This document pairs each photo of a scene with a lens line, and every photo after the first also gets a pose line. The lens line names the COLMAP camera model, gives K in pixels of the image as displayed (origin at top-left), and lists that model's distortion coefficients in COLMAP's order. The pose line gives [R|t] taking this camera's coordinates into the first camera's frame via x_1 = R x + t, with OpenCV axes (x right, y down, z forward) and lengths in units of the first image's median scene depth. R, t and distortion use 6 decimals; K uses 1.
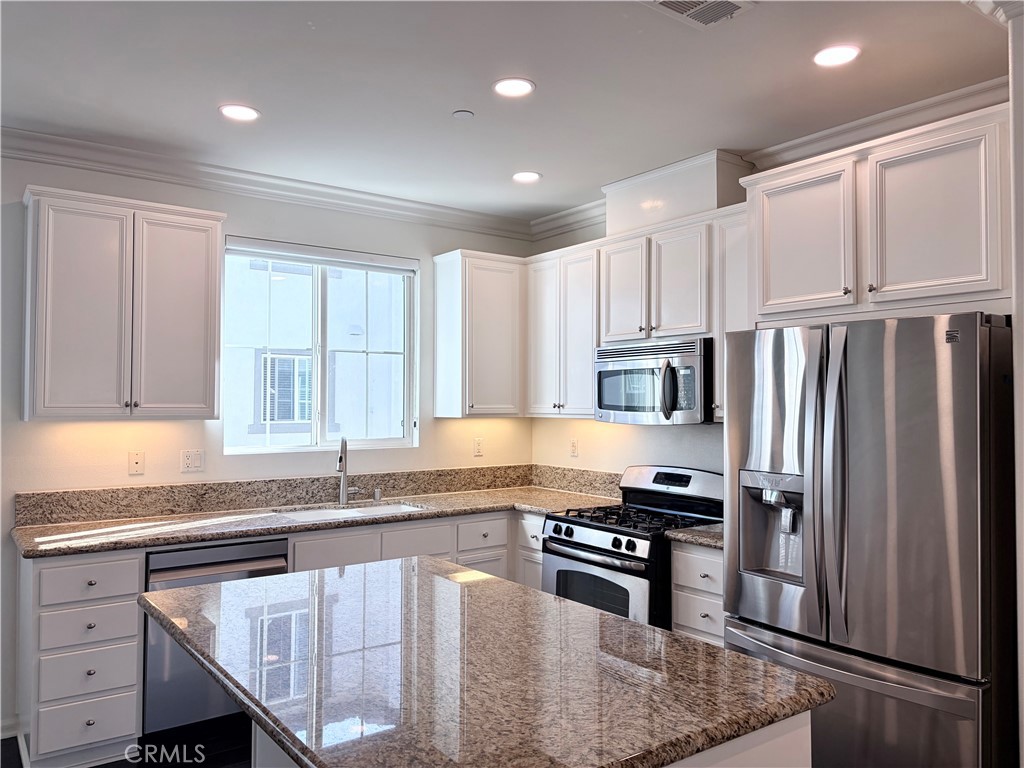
lens RADIAL K [[774.7, 0, 512.0], [0, 774.7, 384.0], [0, 0, 1]] dist [0.004073, 0.000597]
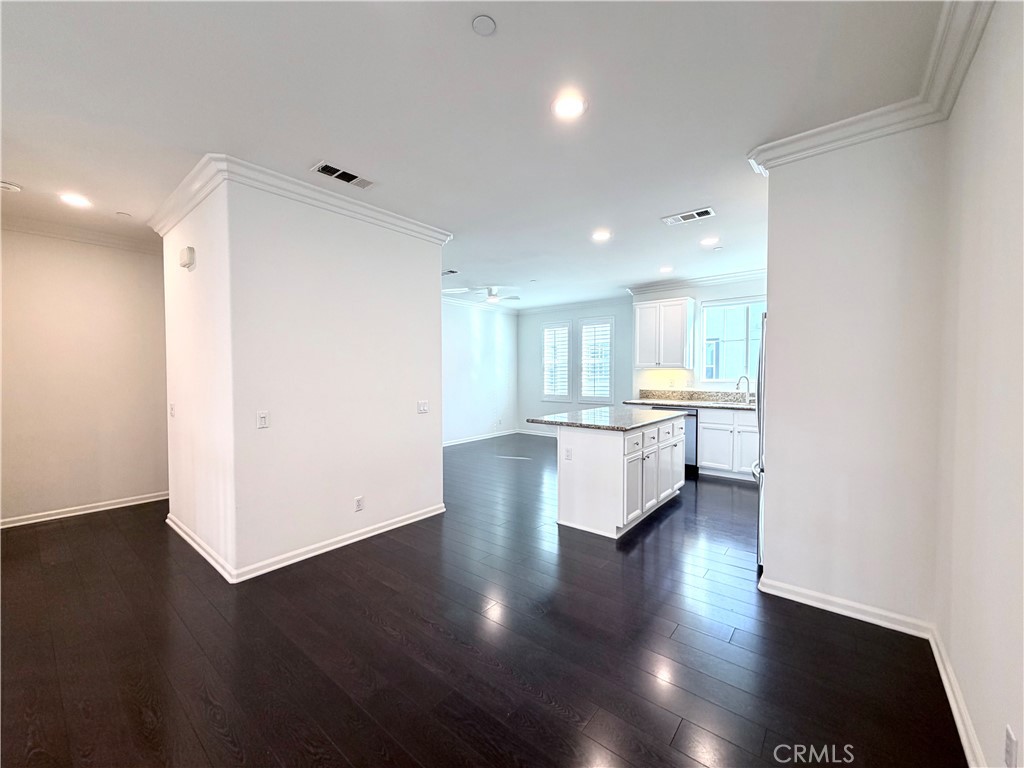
lens RADIAL K [[407.1, 0, 512.0], [0, 407.1, 384.0], [0, 0, 1]] dist [0.011125, 0.000332]
pose [[0.249438, 0.024223, -0.968088, 0.936624], [0.029746, 0.999024, 0.032662, 0.034364], [0.967934, -0.036944, 0.248474, -0.024464]]
